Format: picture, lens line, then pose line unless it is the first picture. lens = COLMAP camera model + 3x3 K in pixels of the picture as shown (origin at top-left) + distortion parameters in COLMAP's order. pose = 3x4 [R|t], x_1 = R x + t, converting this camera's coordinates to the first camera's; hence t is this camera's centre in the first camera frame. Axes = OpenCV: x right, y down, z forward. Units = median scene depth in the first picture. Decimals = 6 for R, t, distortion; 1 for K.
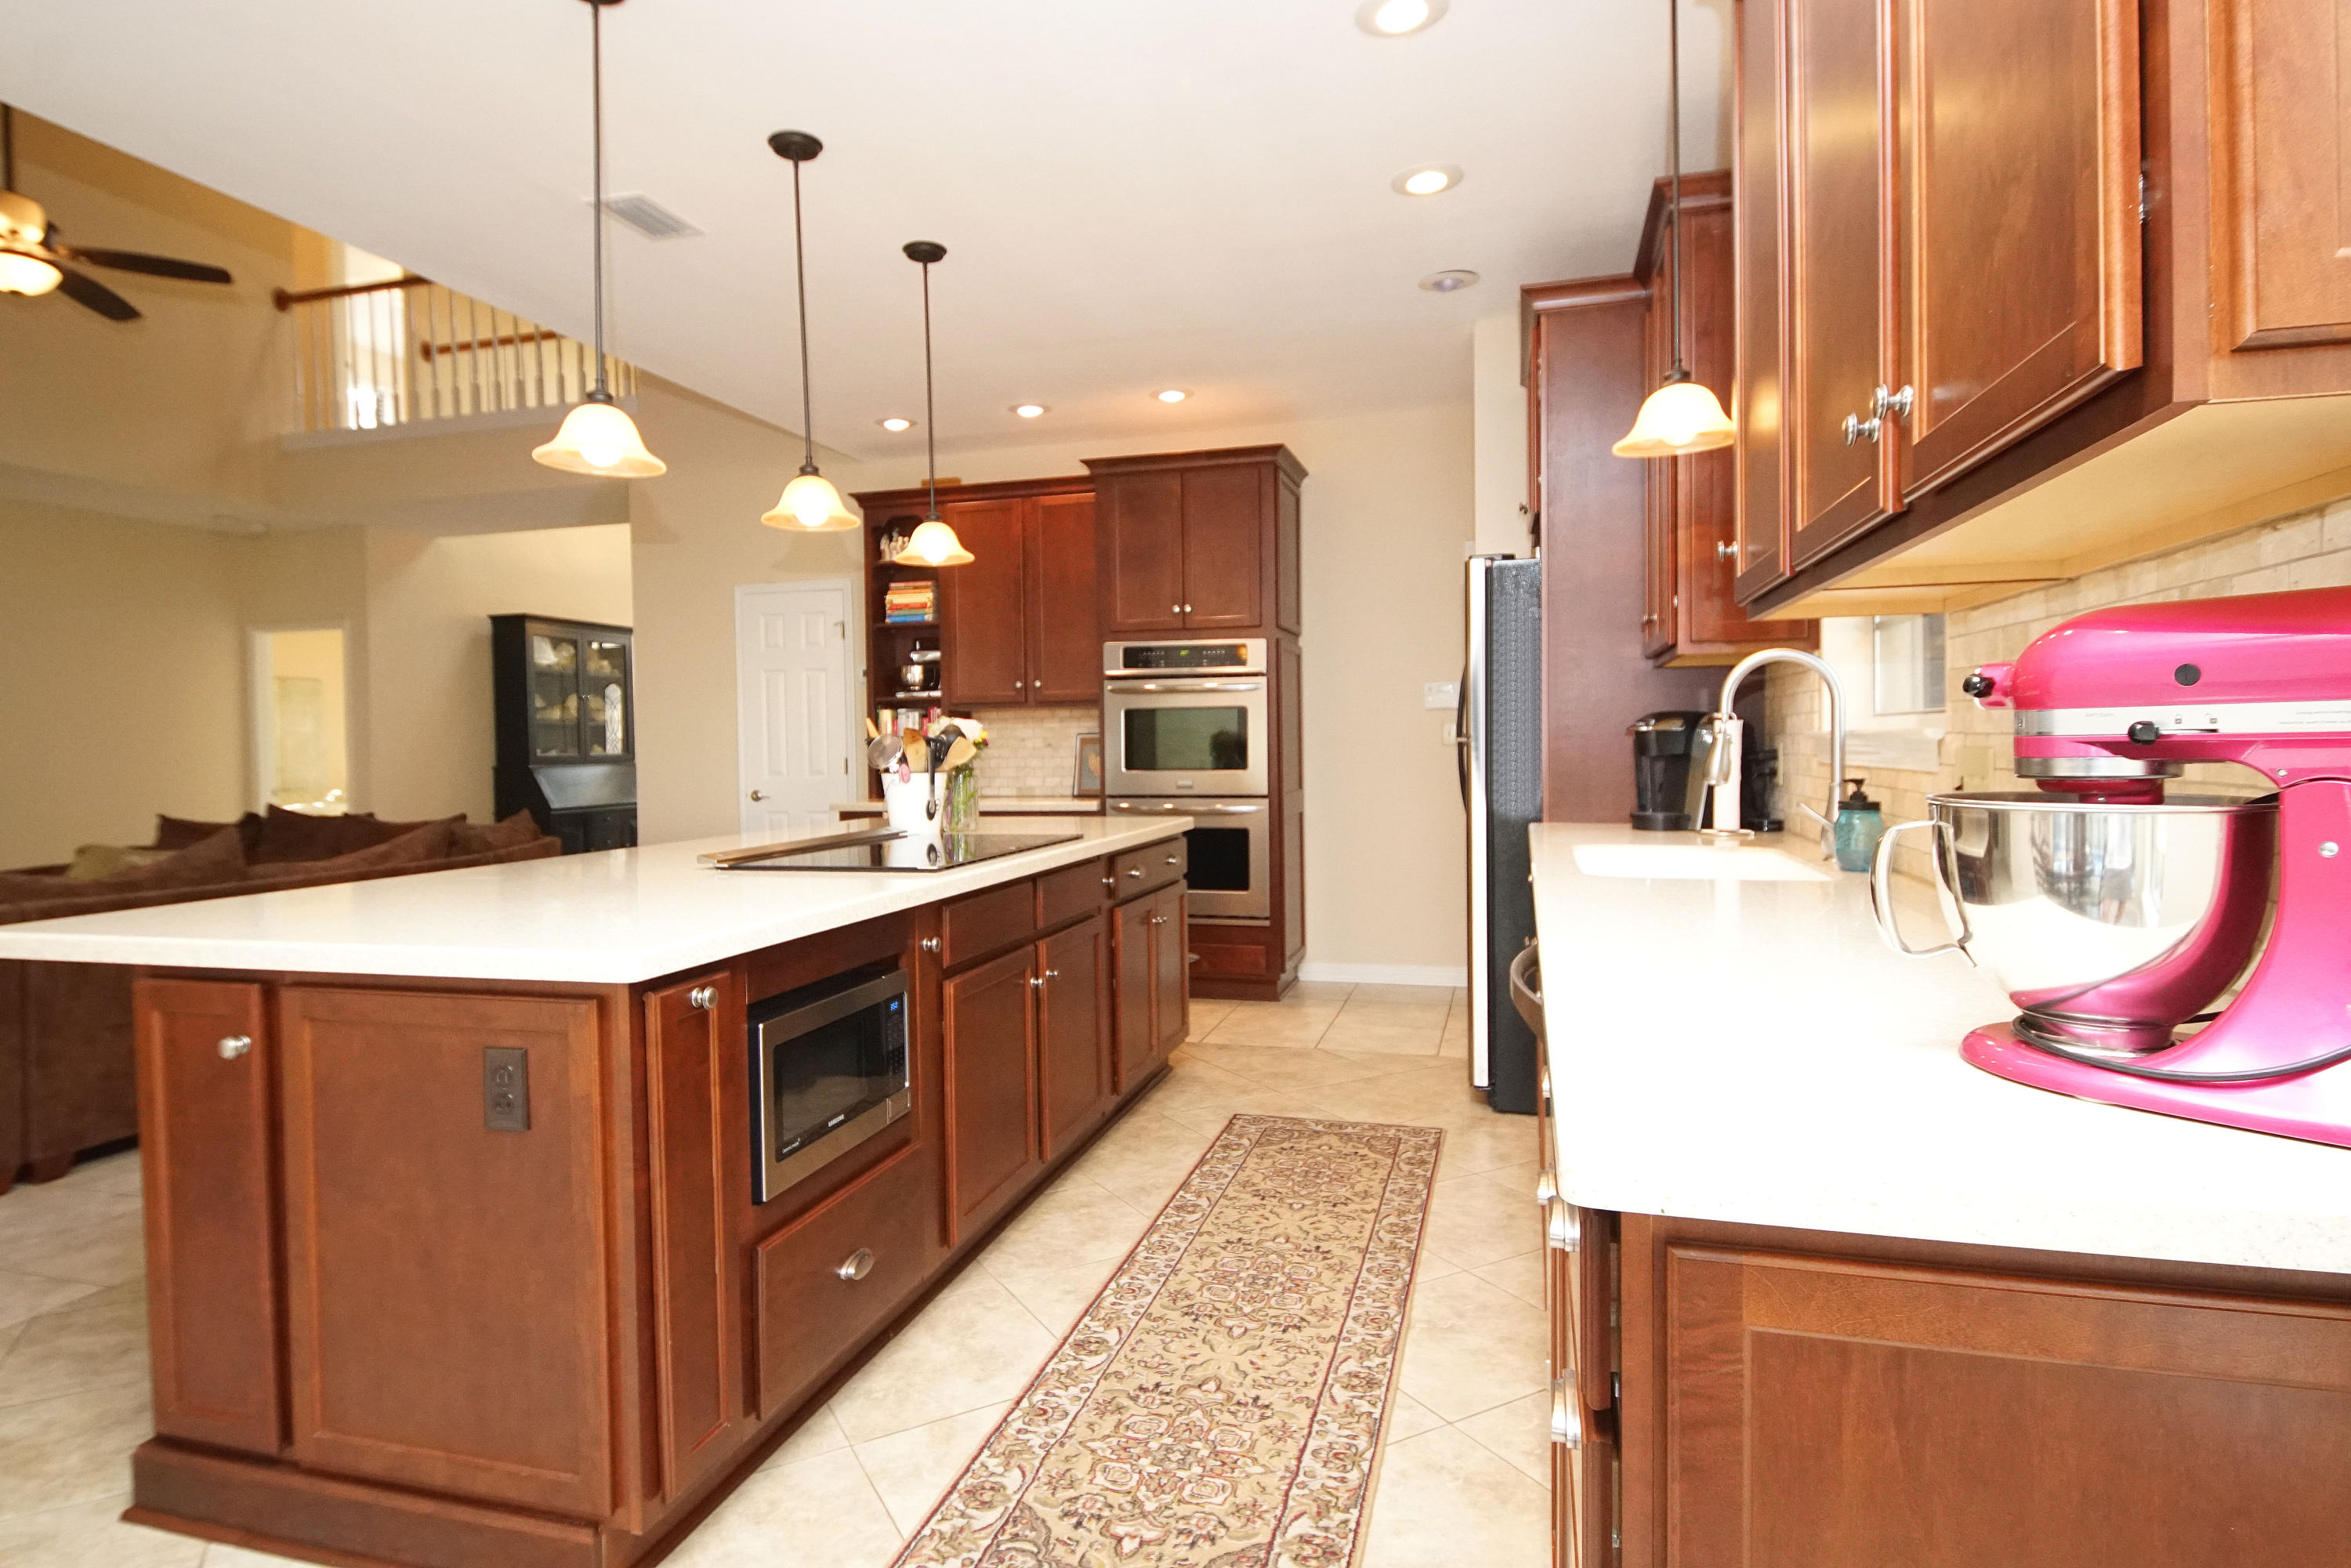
lens RADIAL K [[1252.3, 0, 1163.7], [0, 1252.3, 780.2], [0, 0, 1]] dist [0.020159, -0.024616]
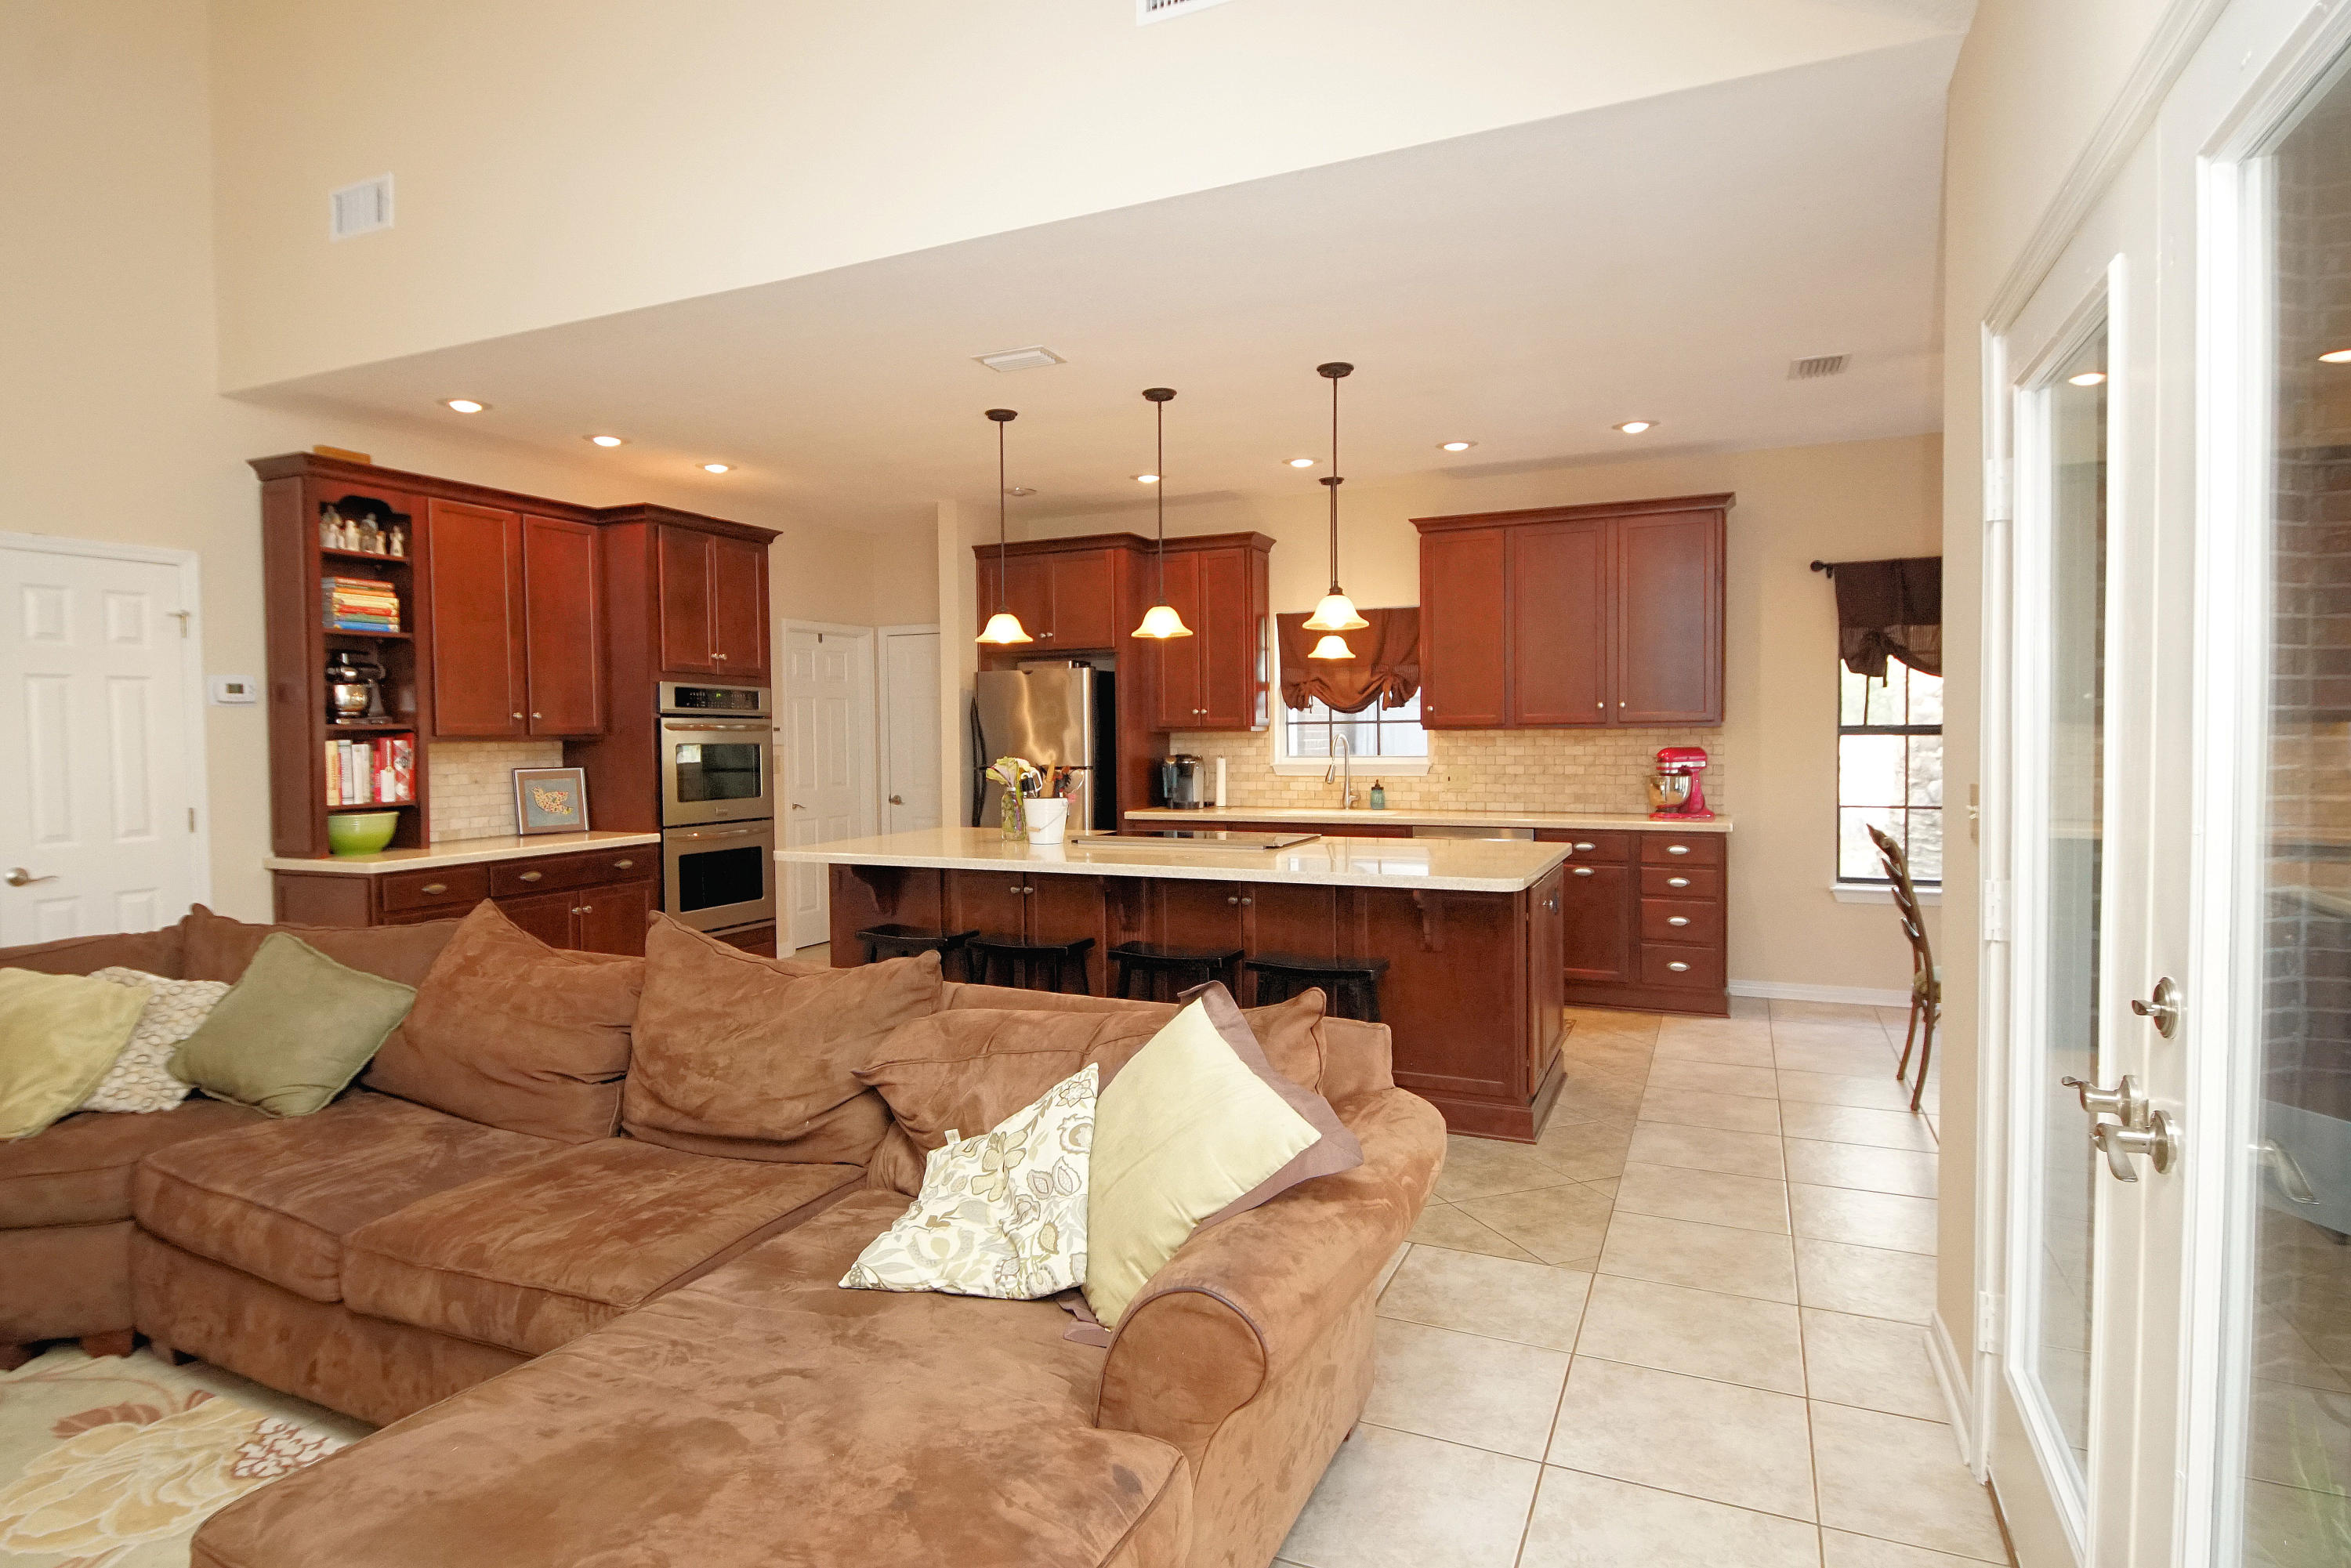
lens RADIAL K [[1252.3, 0, 1156.7], [0, 1252.3, 768.5], [0, 0, 1]] dist [0.020159, -0.024616]
pose [[0.143804, -0.013772, 0.989510, -0.921096], [0.037972, 0.999244, 0.008389, -0.026628], [-0.988877, 0.036367, 0.144218, 0.393509]]
